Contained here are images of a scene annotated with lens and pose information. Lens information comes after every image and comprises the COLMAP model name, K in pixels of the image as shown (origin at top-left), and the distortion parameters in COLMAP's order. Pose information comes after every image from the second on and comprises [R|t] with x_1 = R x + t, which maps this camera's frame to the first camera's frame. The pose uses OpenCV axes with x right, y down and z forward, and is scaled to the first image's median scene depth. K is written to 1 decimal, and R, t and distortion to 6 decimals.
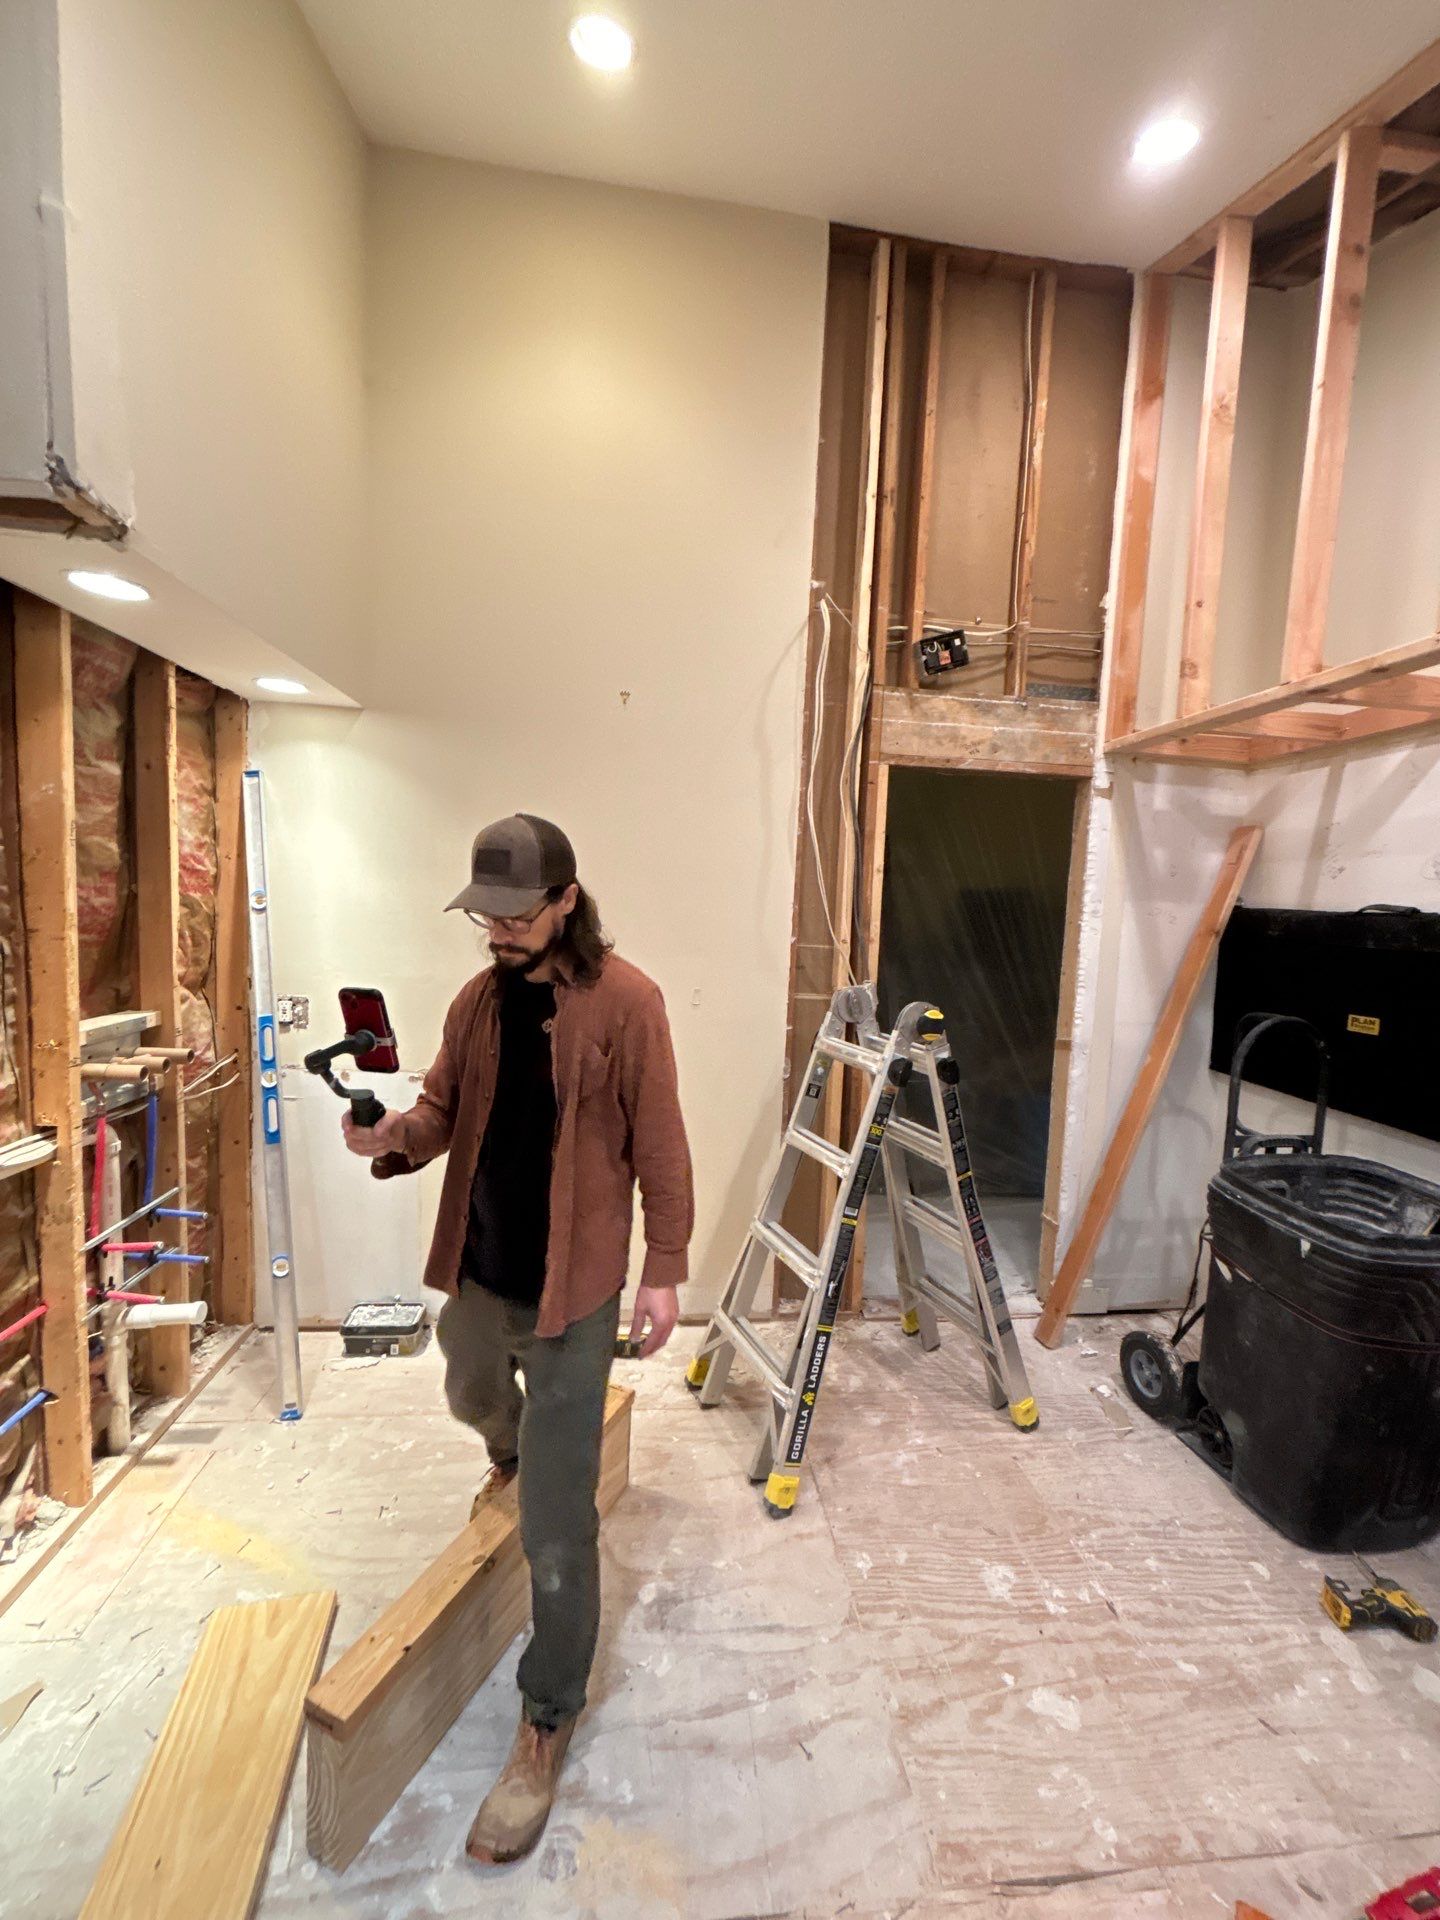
lens RADIAL K [[762.4, 0, 726.4], [0, 762.4, 950.1], [0, 0, 1]] dist [-0.008702, 0.002972]
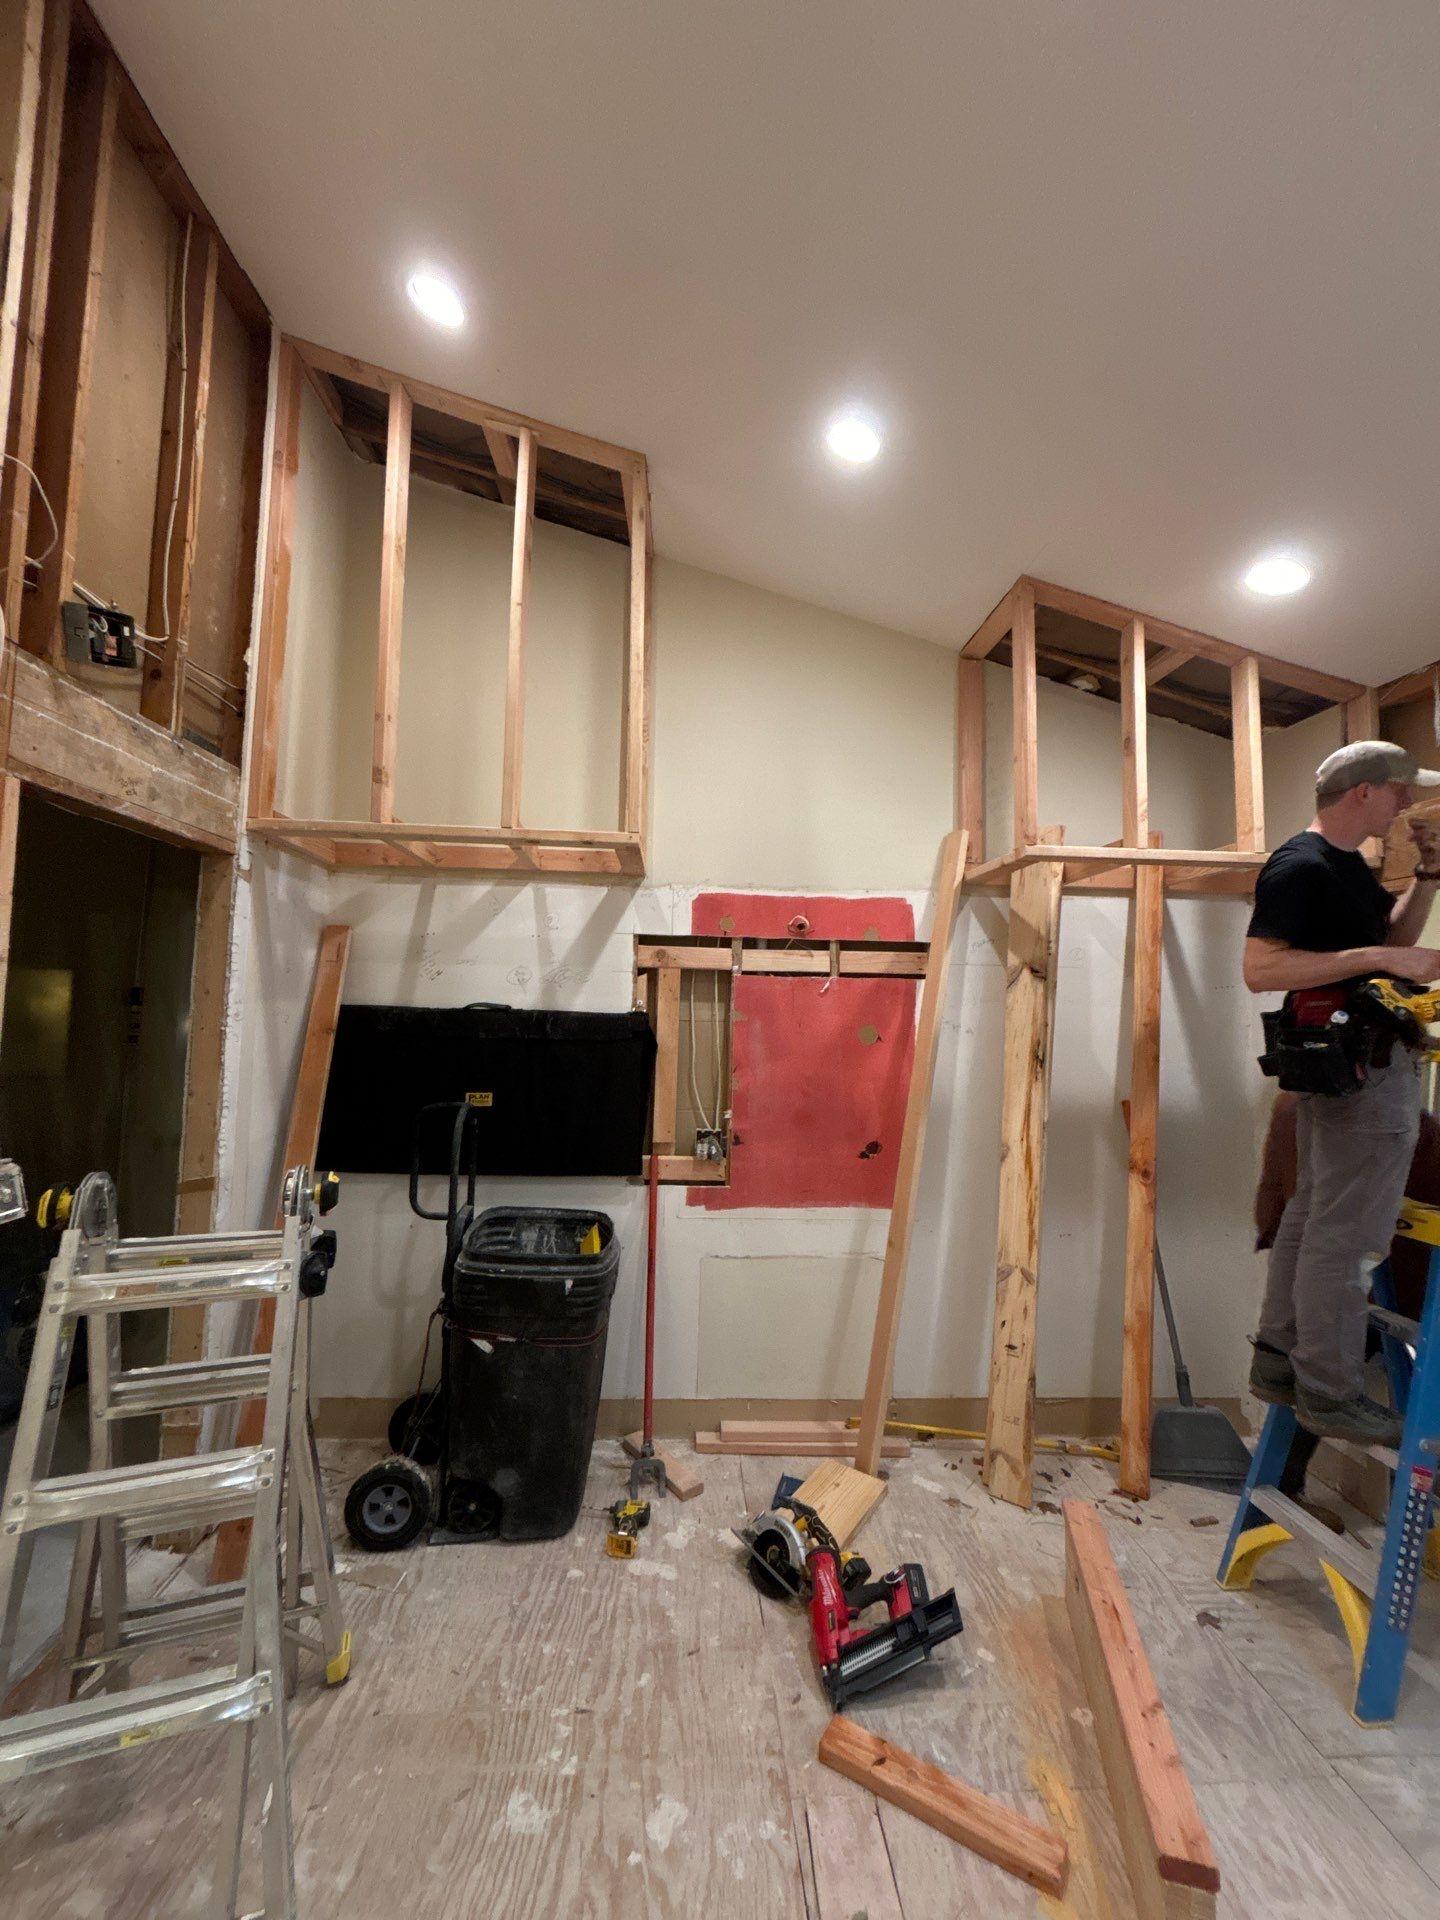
lens RADIAL K [[762.4, 0, 713.1], [0, 762.4, 957.4], [0, 0, 1]] dist [-0.008702, 0.002972]
pose [[0.070279, 0.028929, 0.997108, -0.336489], [0.046041, 0.998420, -0.032213, -0.066723], [-0.996464, 0.048172, 0.068836, 0.450271]]
